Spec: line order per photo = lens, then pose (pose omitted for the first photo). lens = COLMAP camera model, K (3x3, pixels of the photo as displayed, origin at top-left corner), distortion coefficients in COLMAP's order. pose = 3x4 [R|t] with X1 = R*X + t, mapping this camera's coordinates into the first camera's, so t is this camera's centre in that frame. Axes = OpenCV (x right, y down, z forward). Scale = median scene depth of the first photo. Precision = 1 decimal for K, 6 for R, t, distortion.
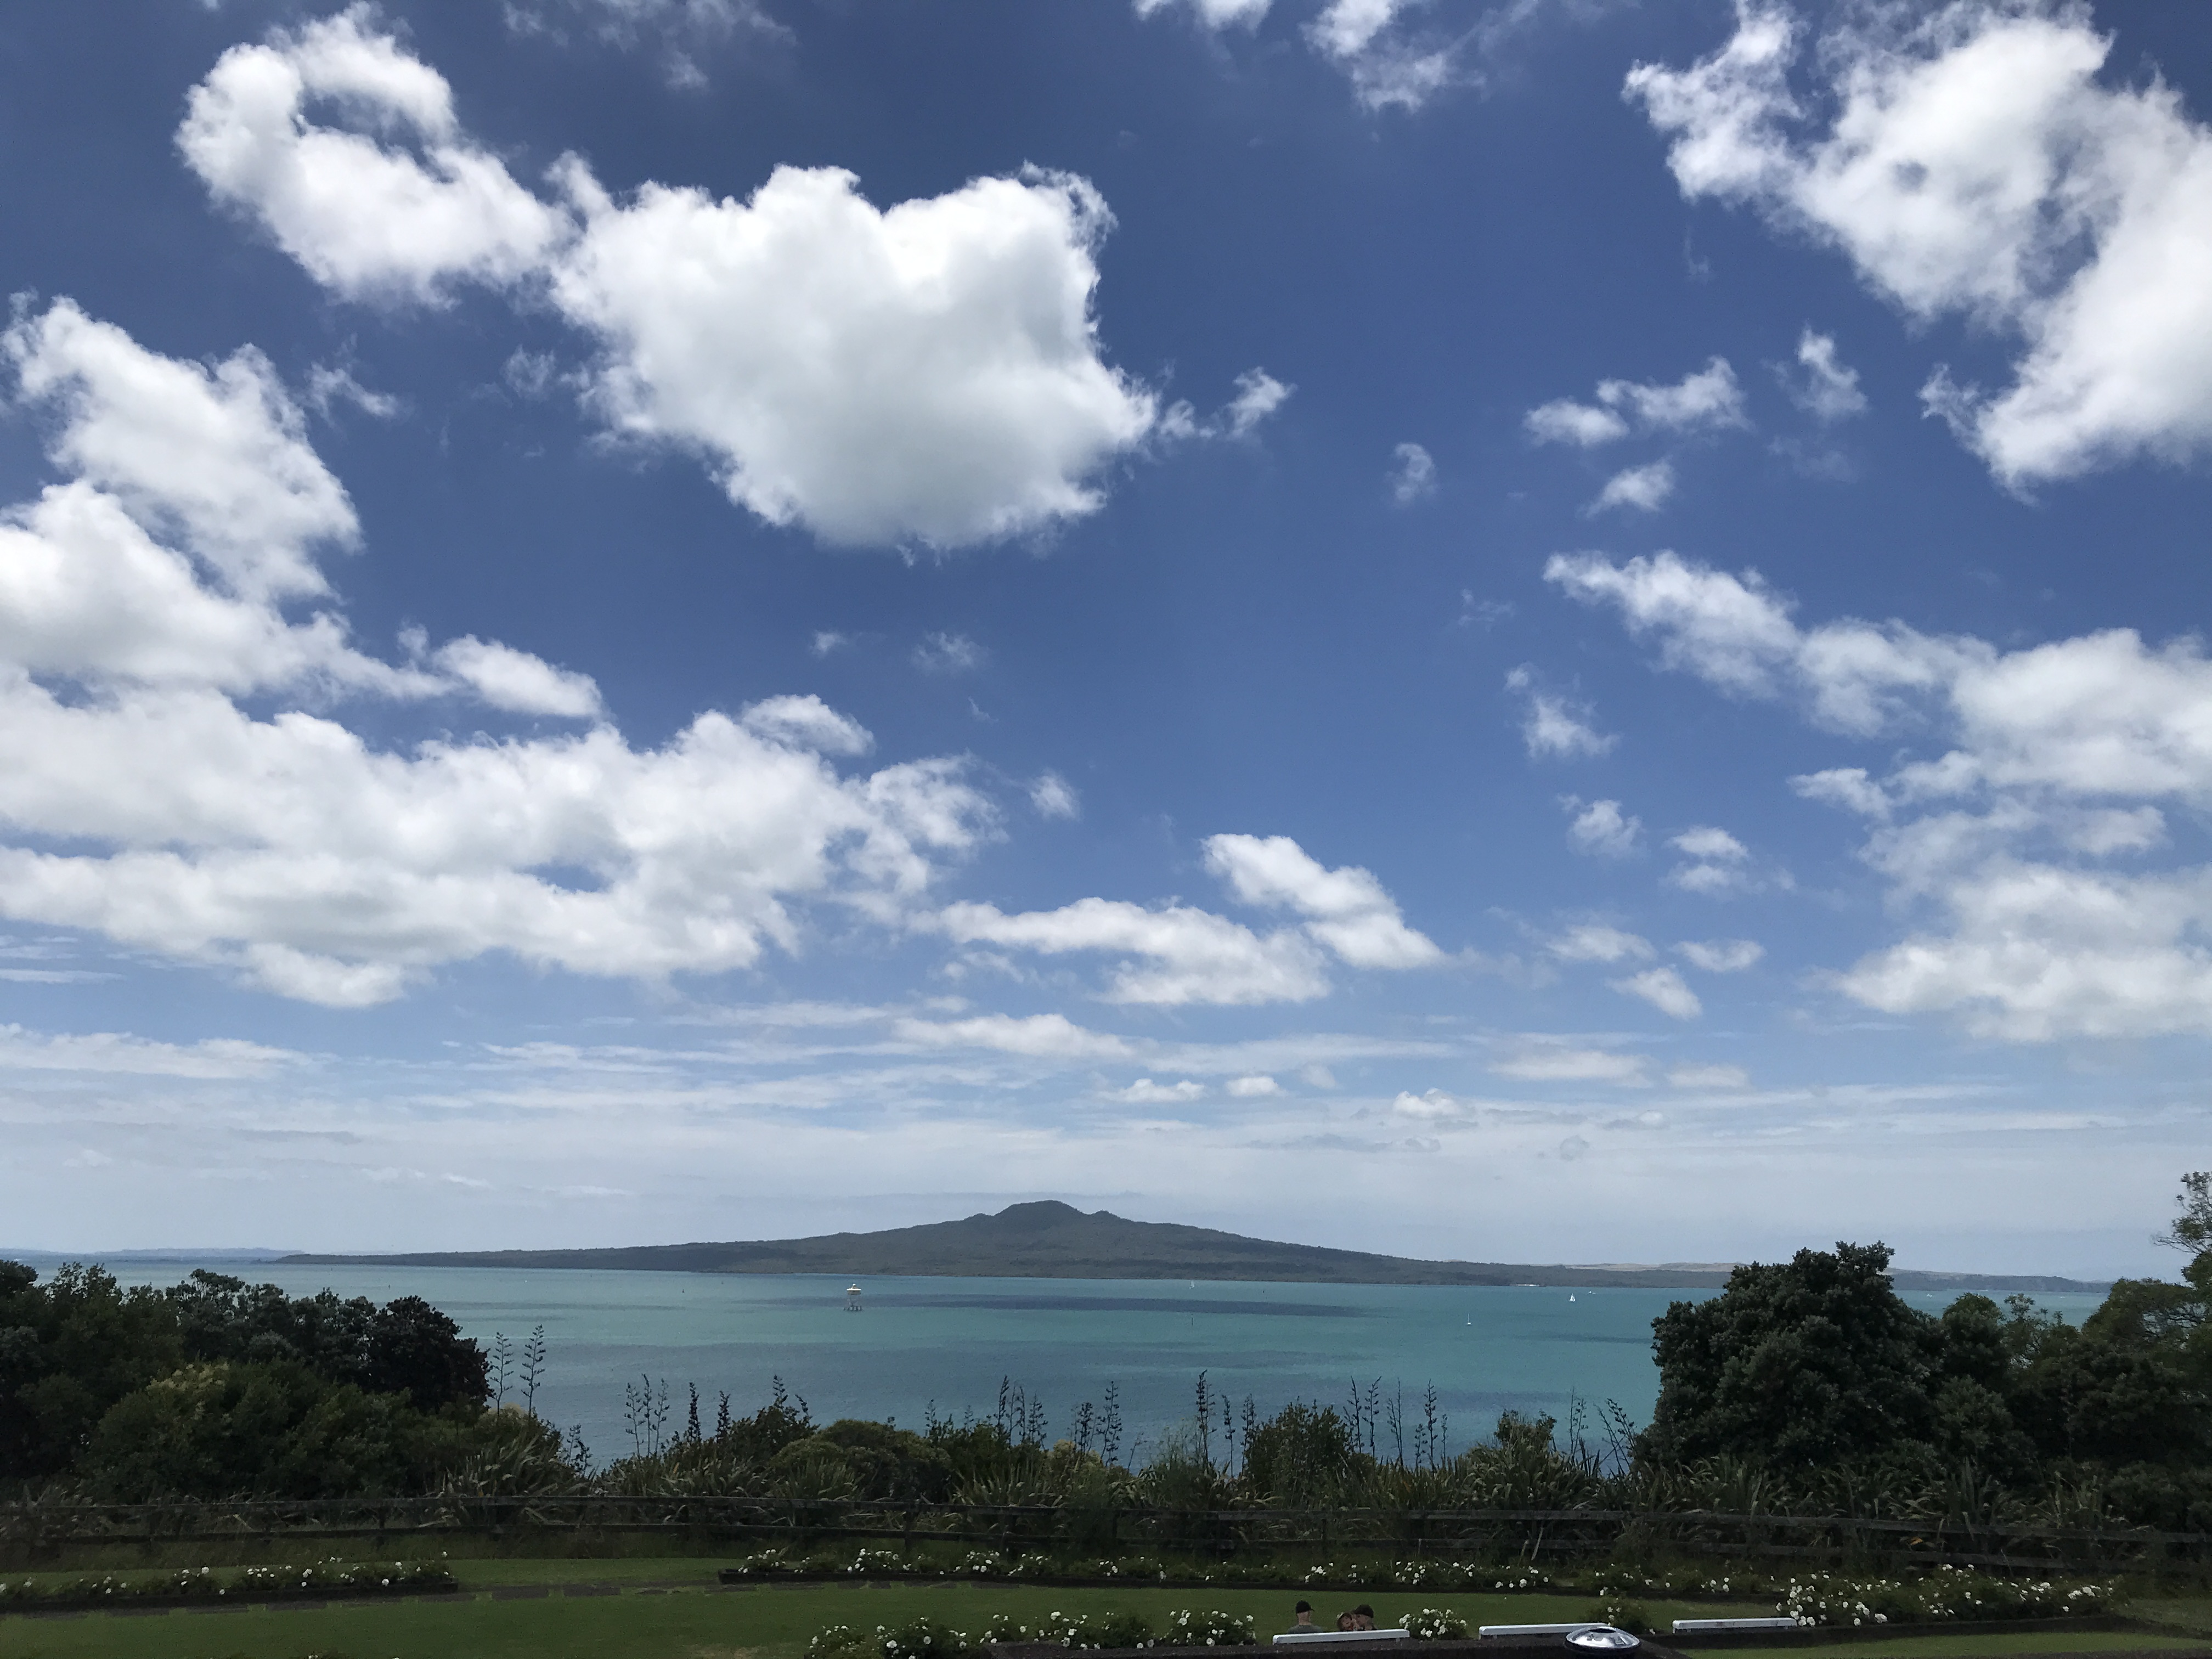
lens RADIAL K [[1833.0, 0, 1095.0], [0, 1833.0, 830.9], [0, 0, 1]] dist [0.025305, -0.027288]
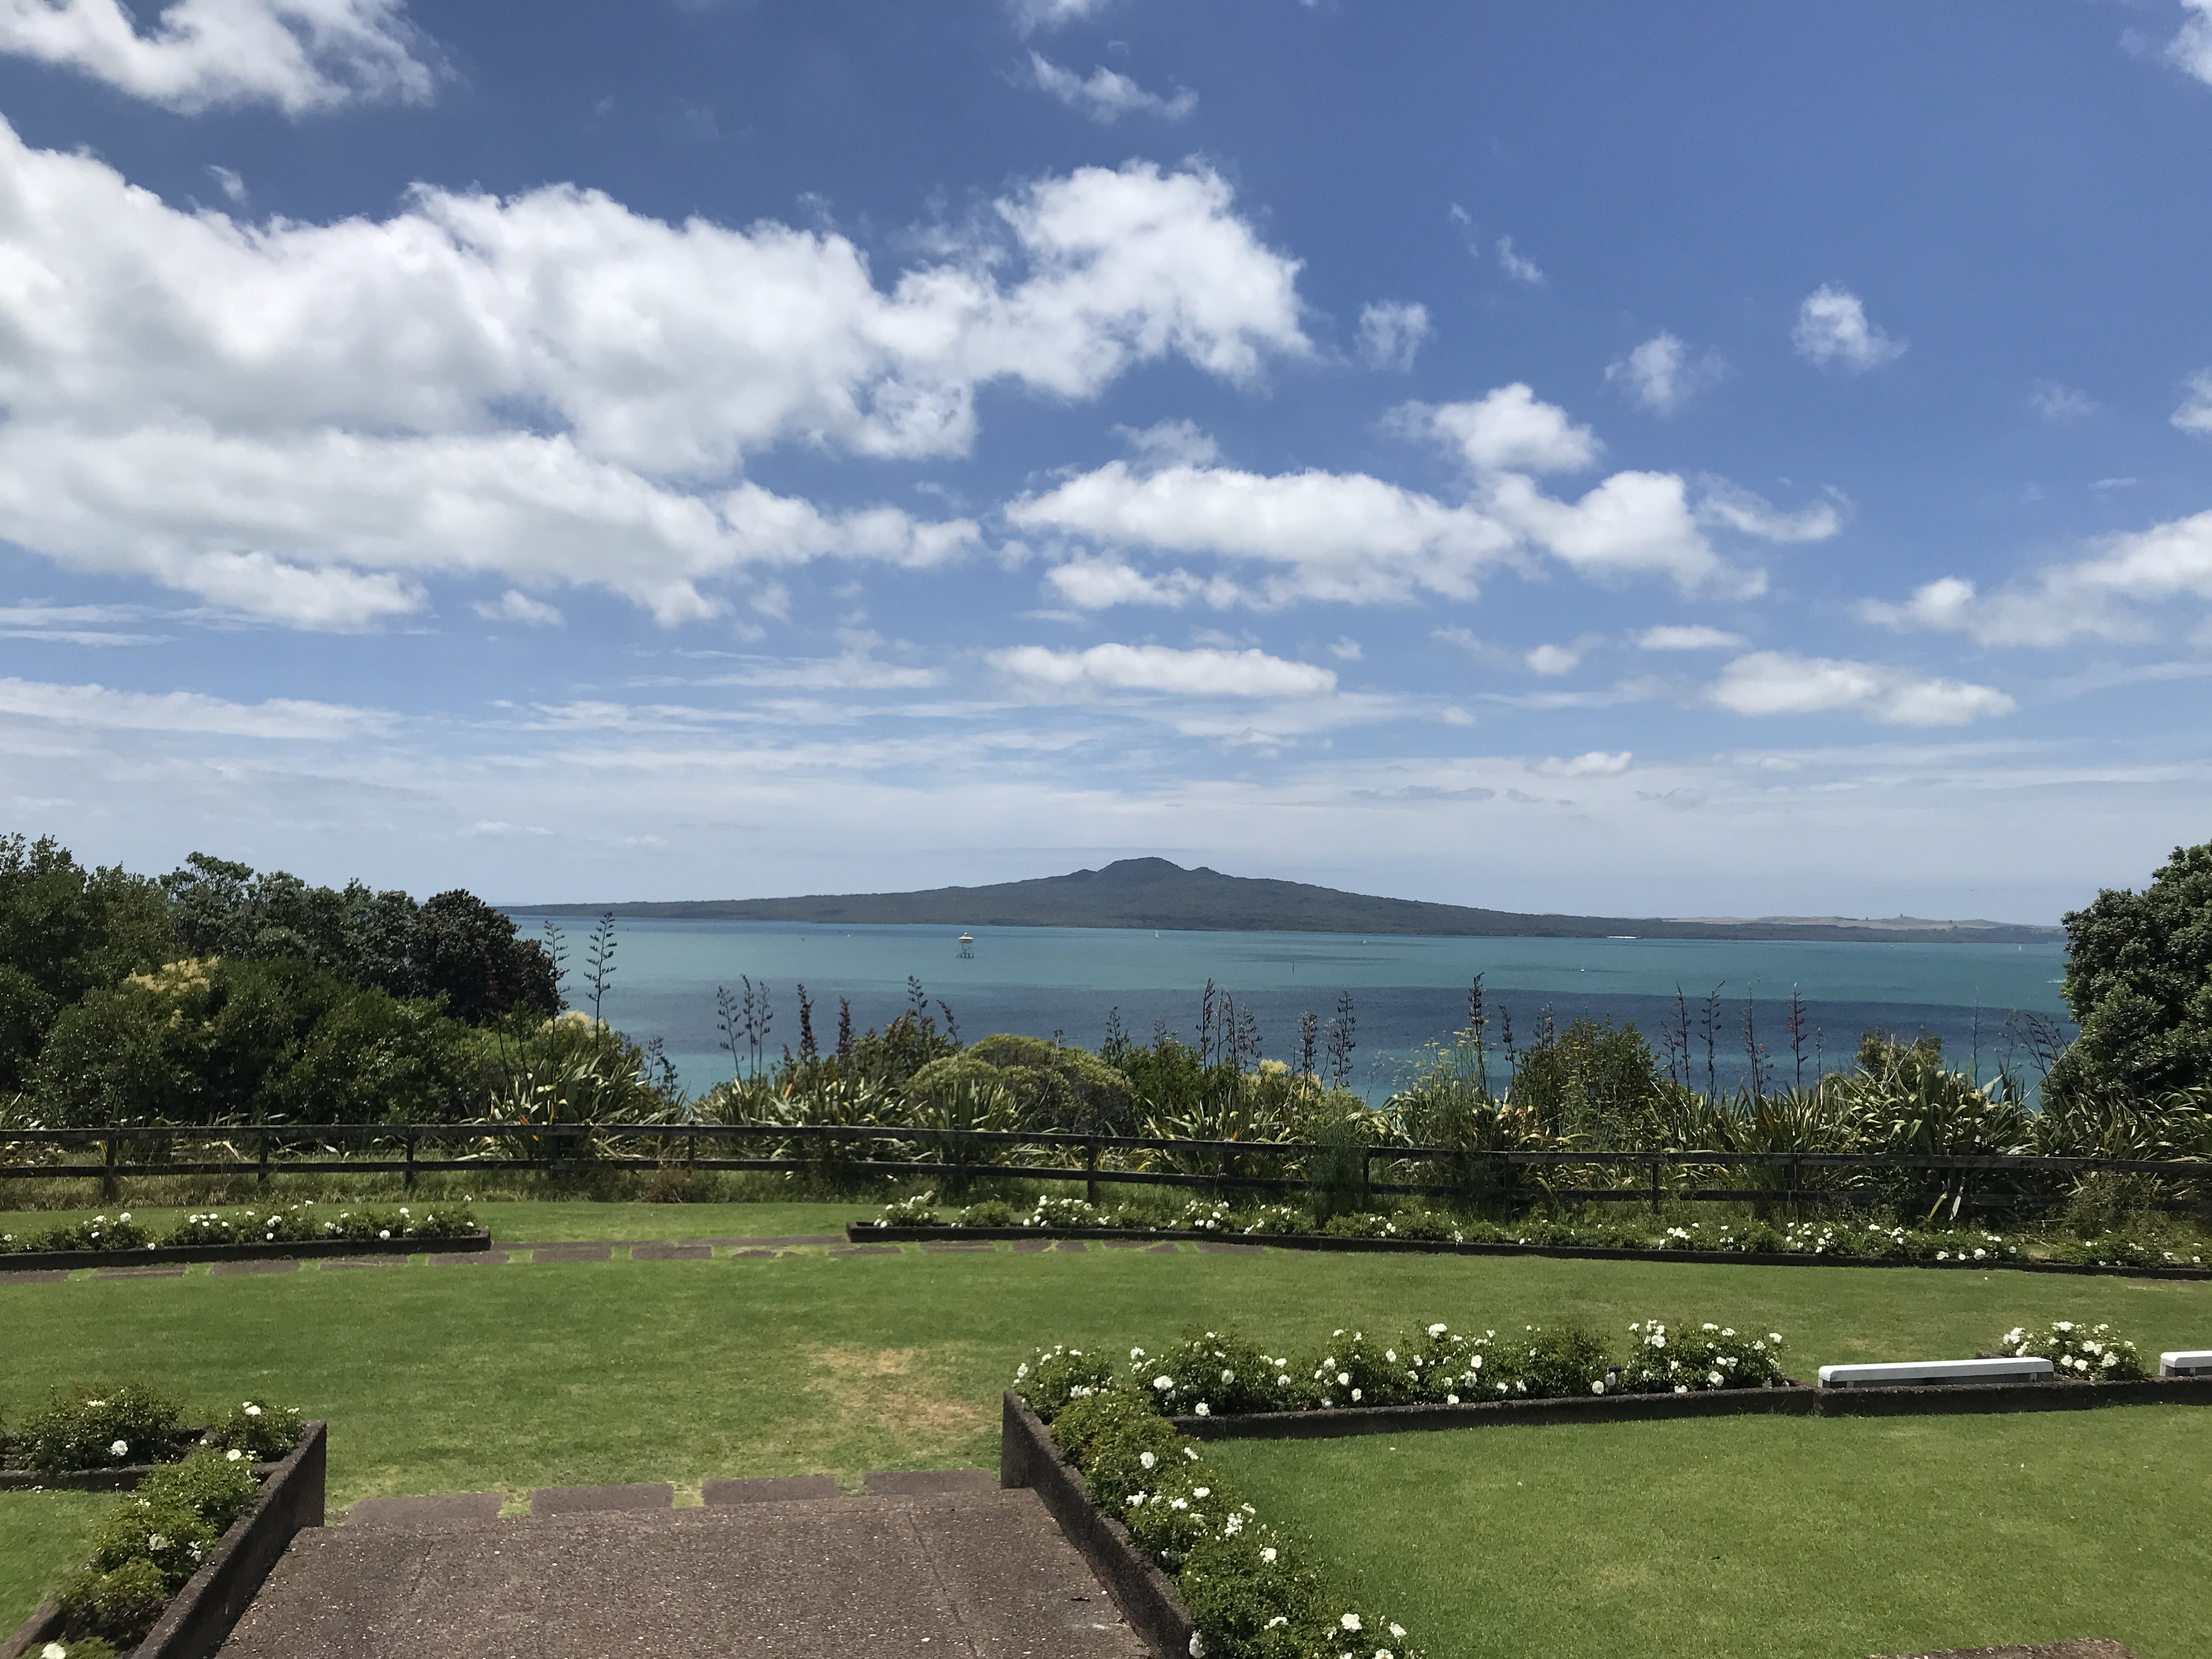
lens RADIAL K [[1833.0, 0, 1094.0], [0, 1833.0, 837.3], [0, 0, 1]] dist [0.025305, -0.027288]
pose [[0.998810, 0.001514, -0.048754, -0.062637], [0.007754, 0.981883, 0.189327, 0.099163], [0.048158, -0.189480, 0.980703, 0.276283]]
